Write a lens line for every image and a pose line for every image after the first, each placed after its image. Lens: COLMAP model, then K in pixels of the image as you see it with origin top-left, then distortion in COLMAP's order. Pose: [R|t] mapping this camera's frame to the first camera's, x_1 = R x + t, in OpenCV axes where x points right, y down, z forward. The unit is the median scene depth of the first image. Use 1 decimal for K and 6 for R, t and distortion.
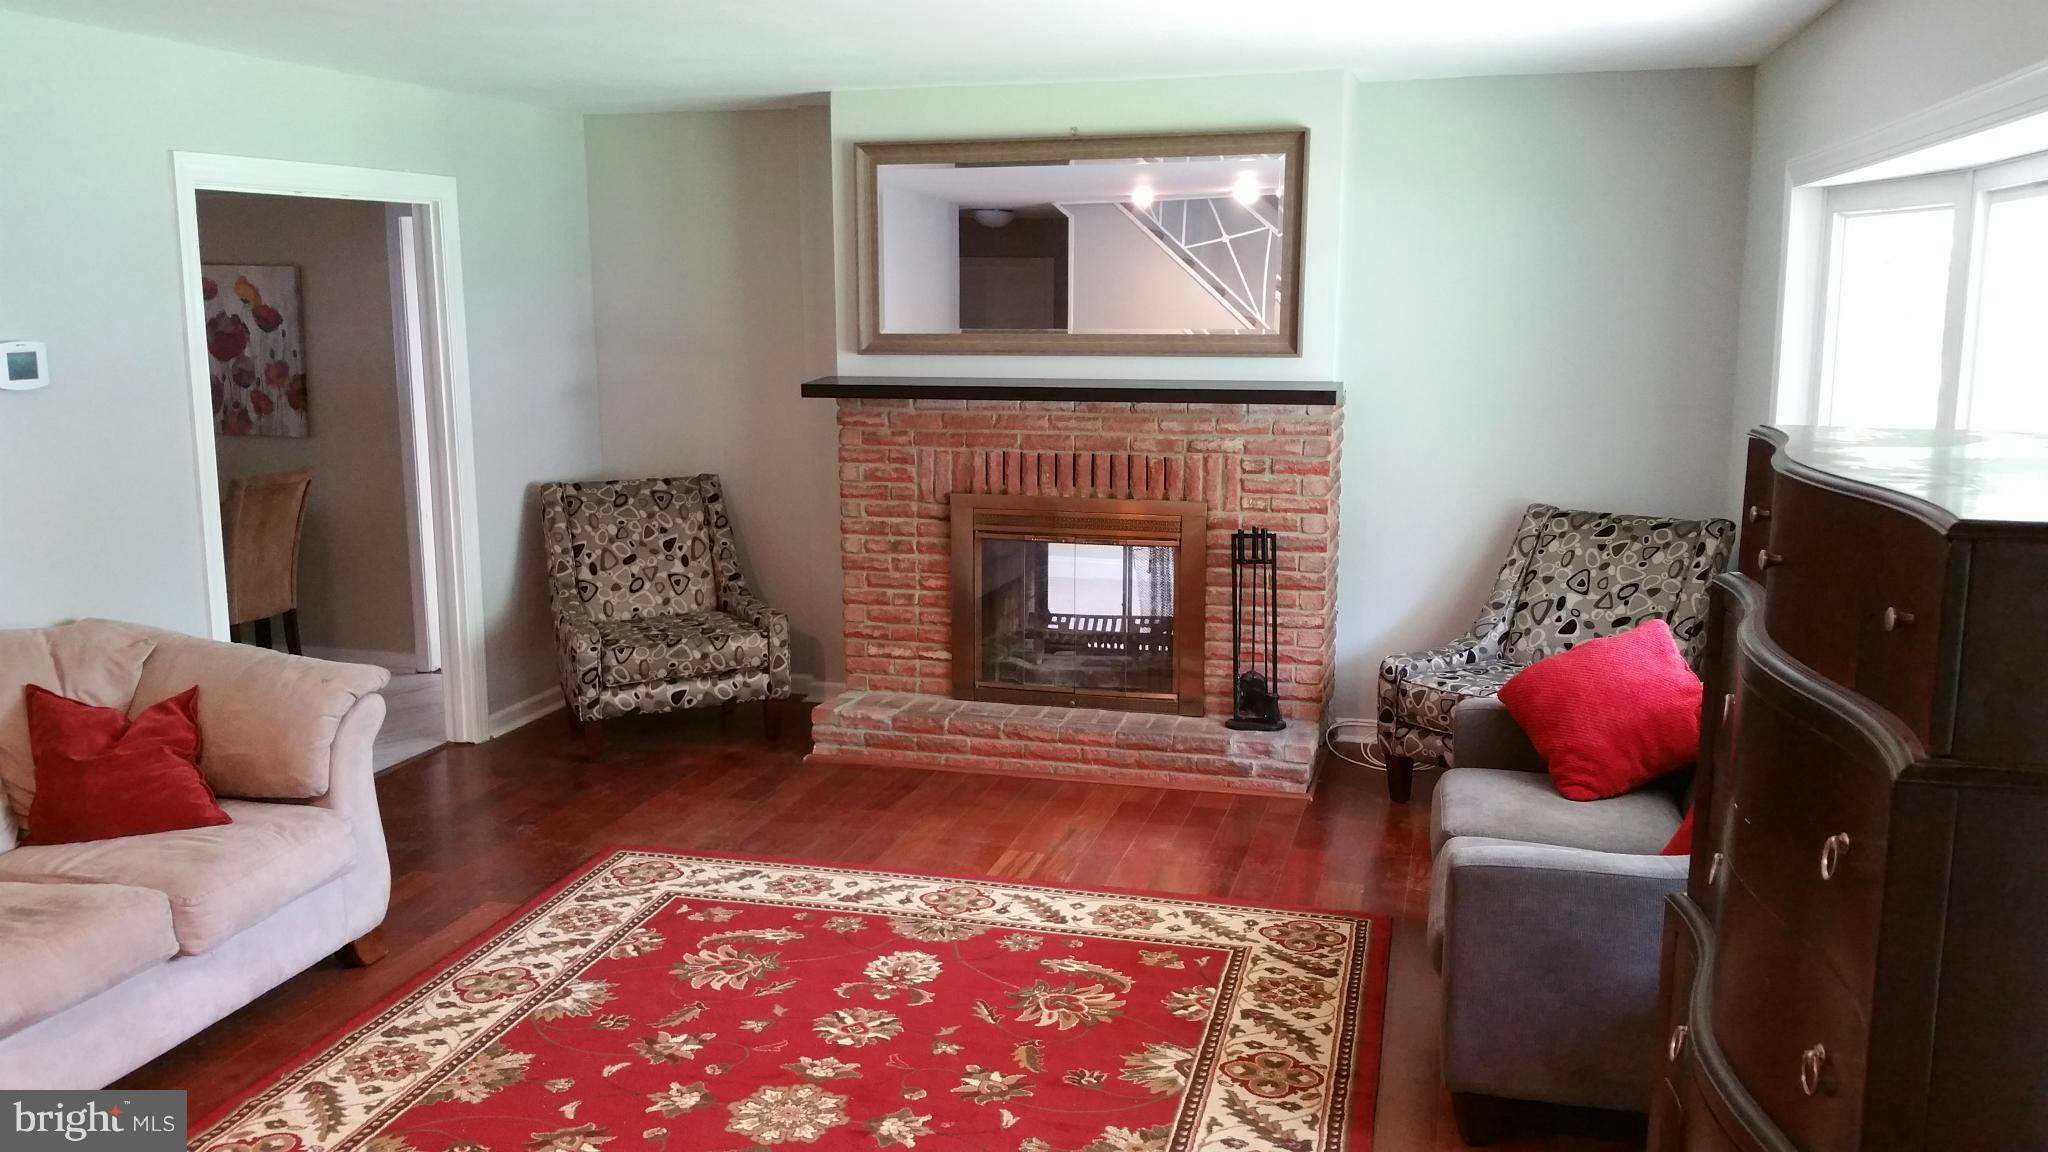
lens RADIAL K [[1682.6, 0, 979.4], [0, 1682.6, 577.3], [0, 0, 1]] dist [0.120692, -0.180109]
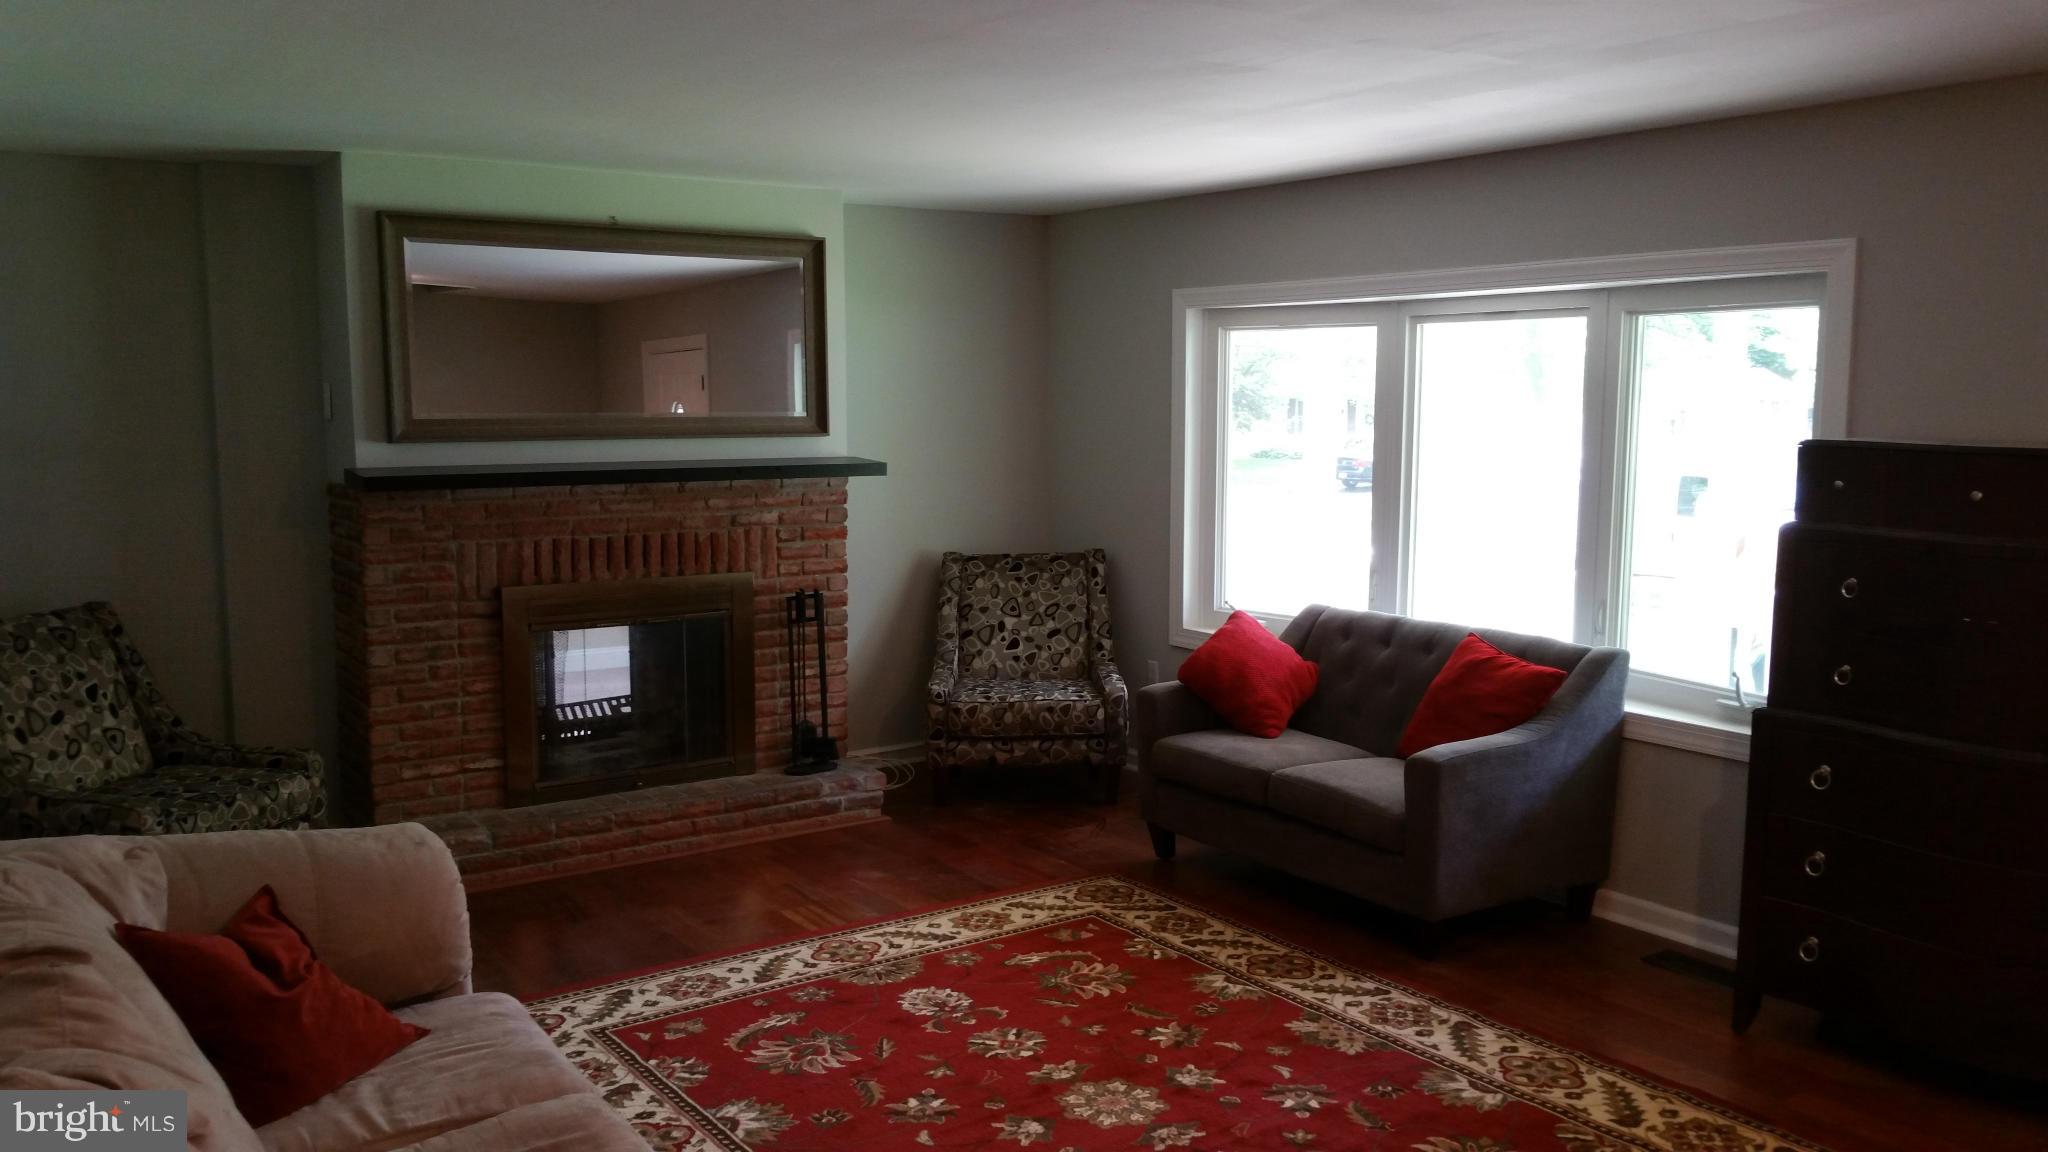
lens RADIAL K [[1682.9, 0, 1009.3], [0, 1682.9, 589.8], [0, 0, 1]] dist [0.142506, -0.304441]
pose [[0.631748, -0.089844, 0.769950, -0.603477], [0.129447, 0.991541, 0.009490, -0.022326], [-0.764289, 0.093673, 0.638034, 0.191558]]
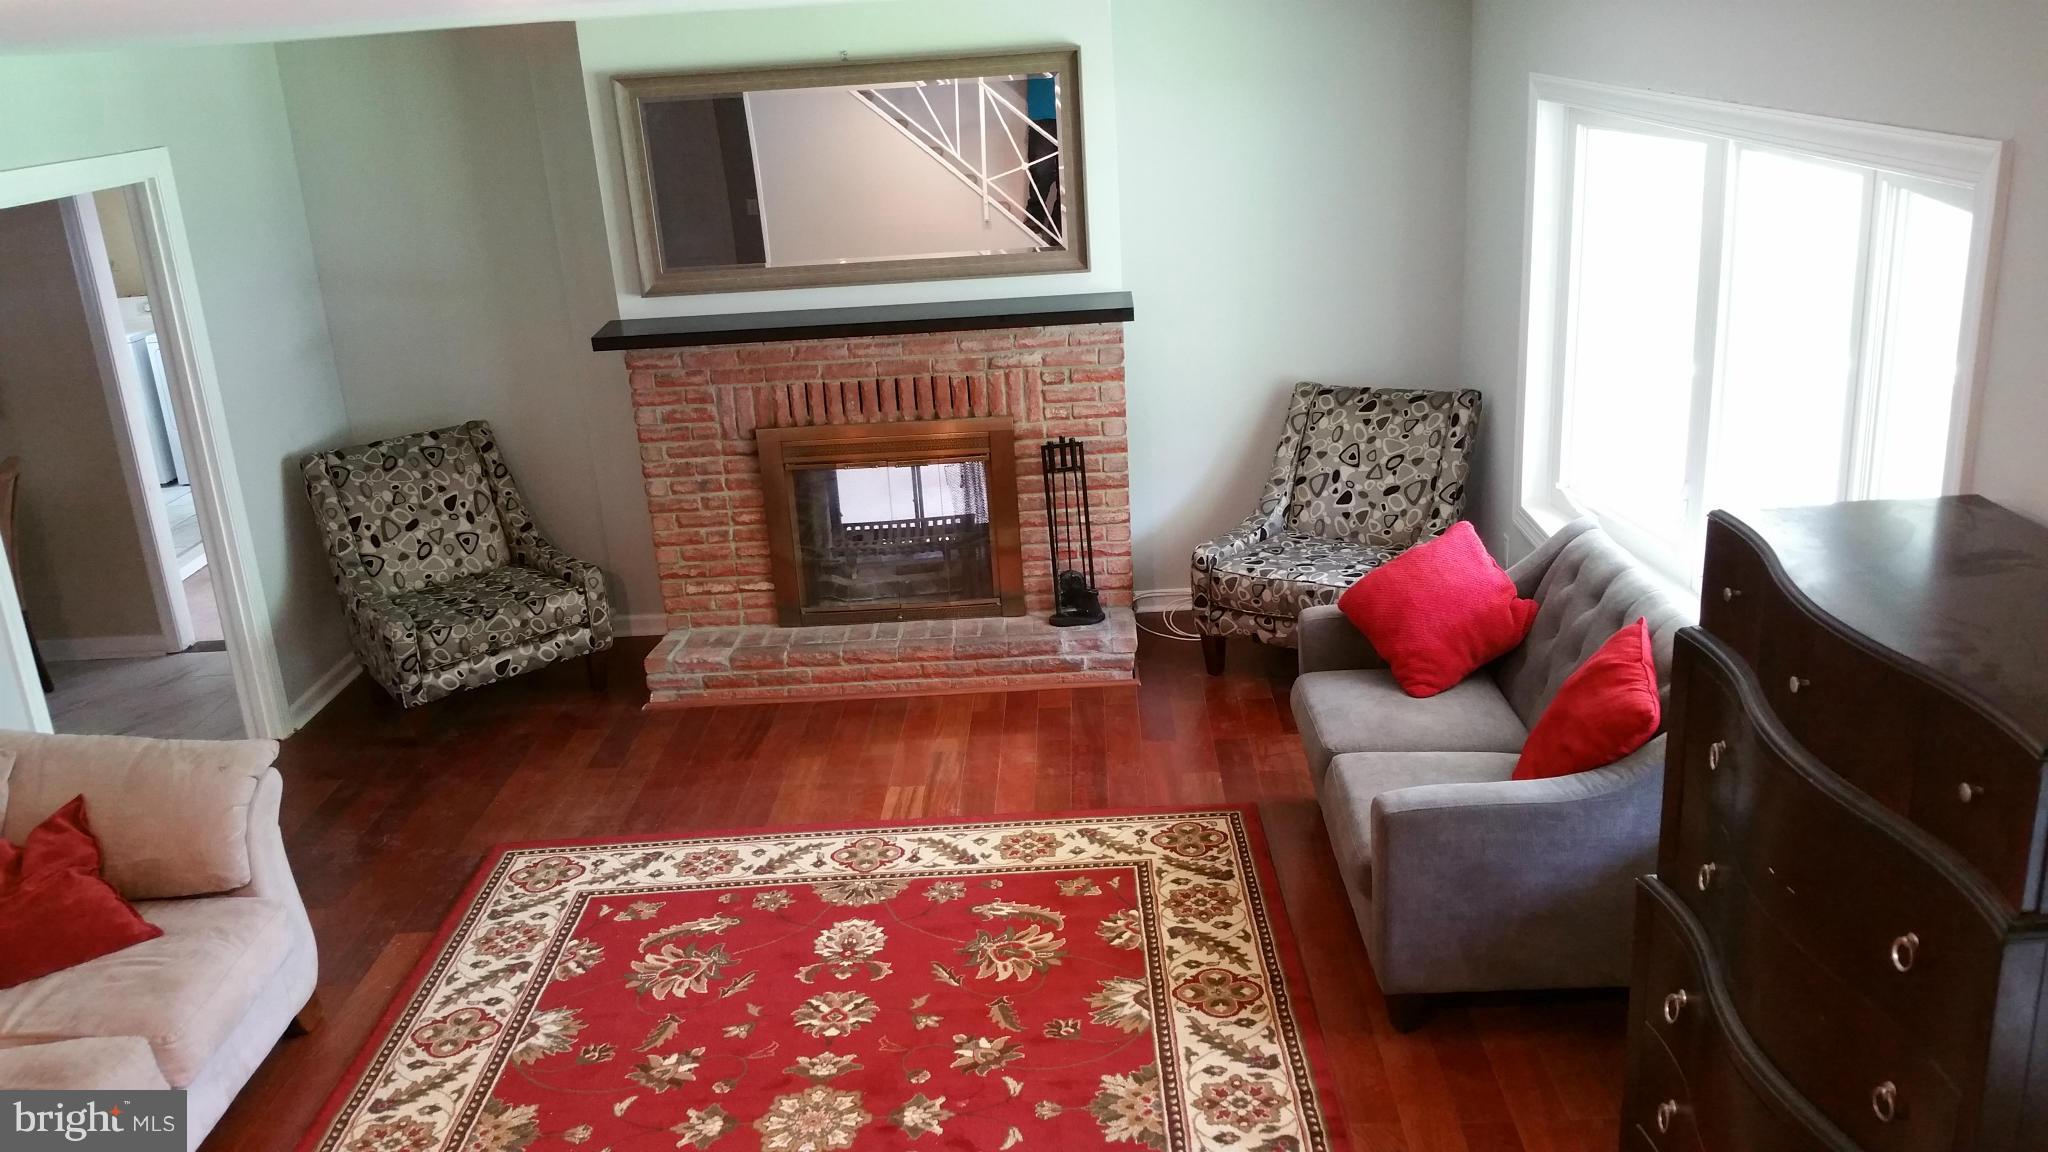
lens RADIAL K [[1682.9, 0, 1009.3], [0, 1682.9, 589.8], [0, 0, 1]] dist [0.142506, -0.304441]
pose [[0.965460, -0.137617, 0.221243, -0.113752], [0.103118, 0.981619, 0.160597, -0.108384], [-0.239277, -0.132236, 0.961904, -0.014436]]
